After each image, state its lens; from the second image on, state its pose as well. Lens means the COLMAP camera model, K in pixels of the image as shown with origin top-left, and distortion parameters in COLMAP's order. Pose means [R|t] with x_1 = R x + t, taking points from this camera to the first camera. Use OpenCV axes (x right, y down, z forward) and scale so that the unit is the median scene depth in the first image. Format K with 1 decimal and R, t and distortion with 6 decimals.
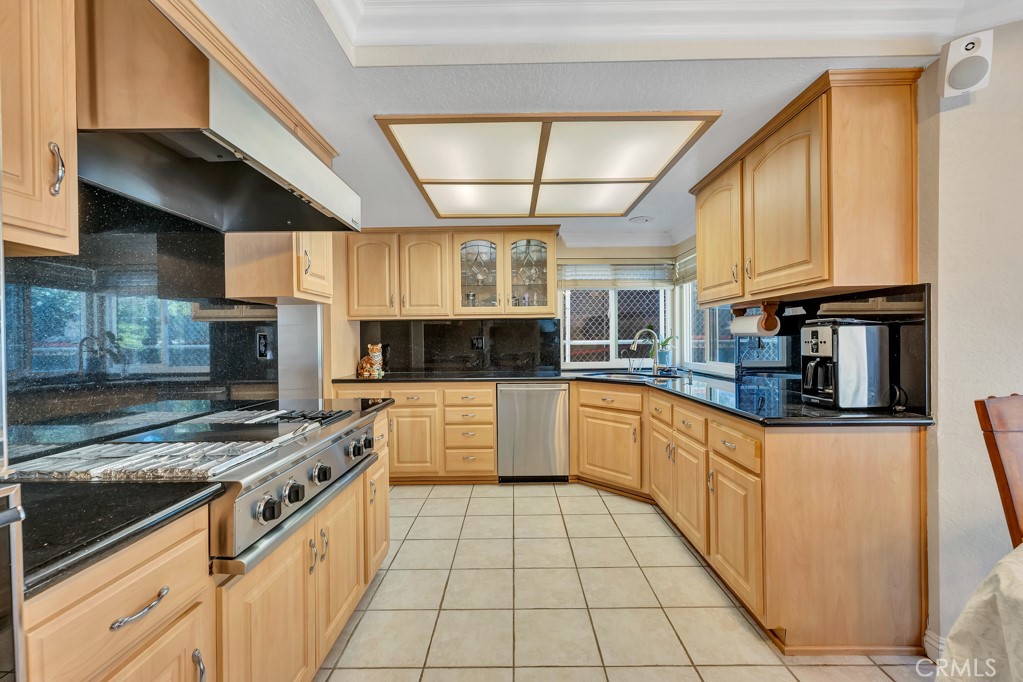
lens RADIAL K [[416.9, 0, 508.2], [0, 416.9, 344.9], [0, 0, 1]] dist [0.002752, -0.000422]
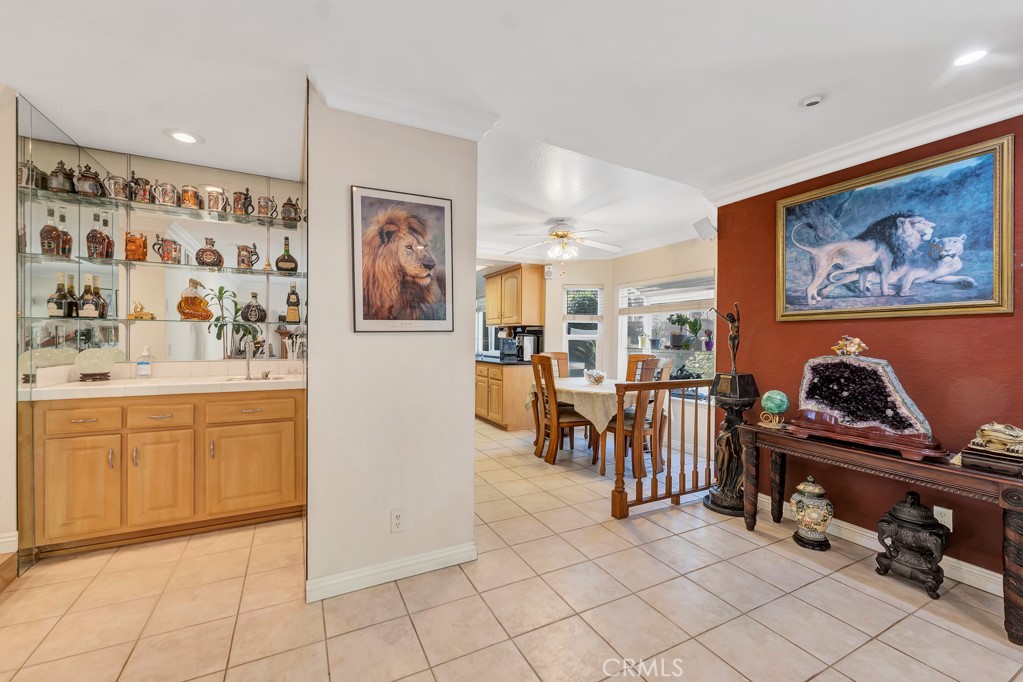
lens RADIAL K [[416.9, 0, 510.9], [0, 416.9, 343.4], [0, 0, 1]] dist [0.002752, -0.000422]
pose [[0.883285, 0.015835, 0.468568, -0.464673], [-0.014622, 0.999874, -0.006226, 0.017484], [-0.468608, -0.001352, 0.883405, -1.018870]]
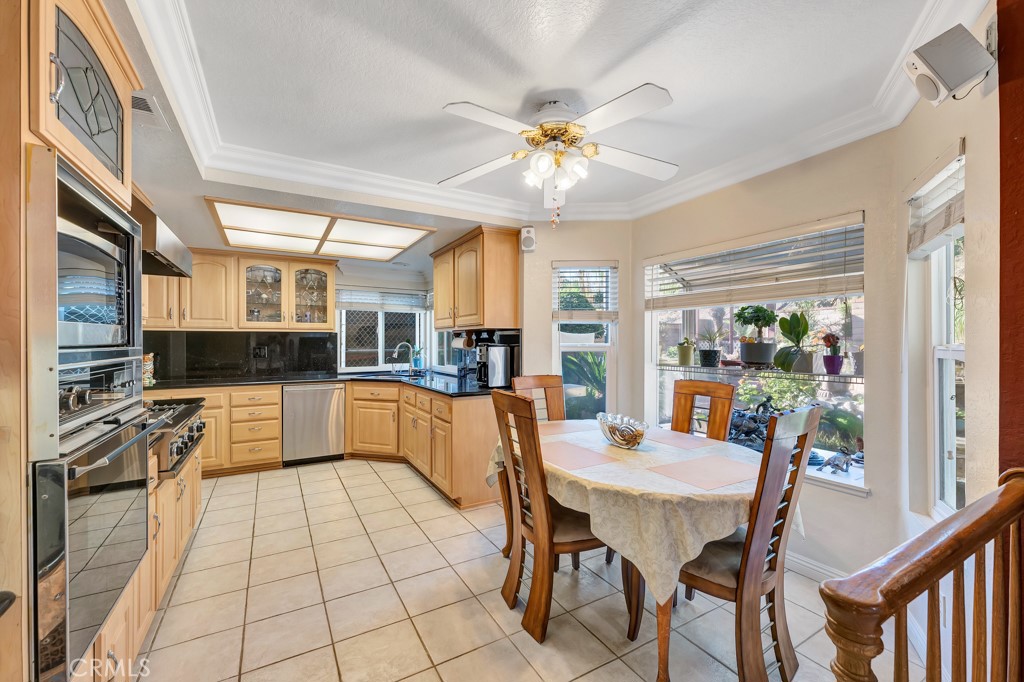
lens RADIAL K [[417.3, 0, 514.4], [0, 417.3, 342.9], [0, 0, 1]] dist [0.002752, -0.000422]
pose [[0.857994, 0.010045, 0.513562, -0.078376], [-0.003031, 0.999890, -0.014494, -0.018773], [-0.513652, 0.010879, 0.857930, -0.432611]]
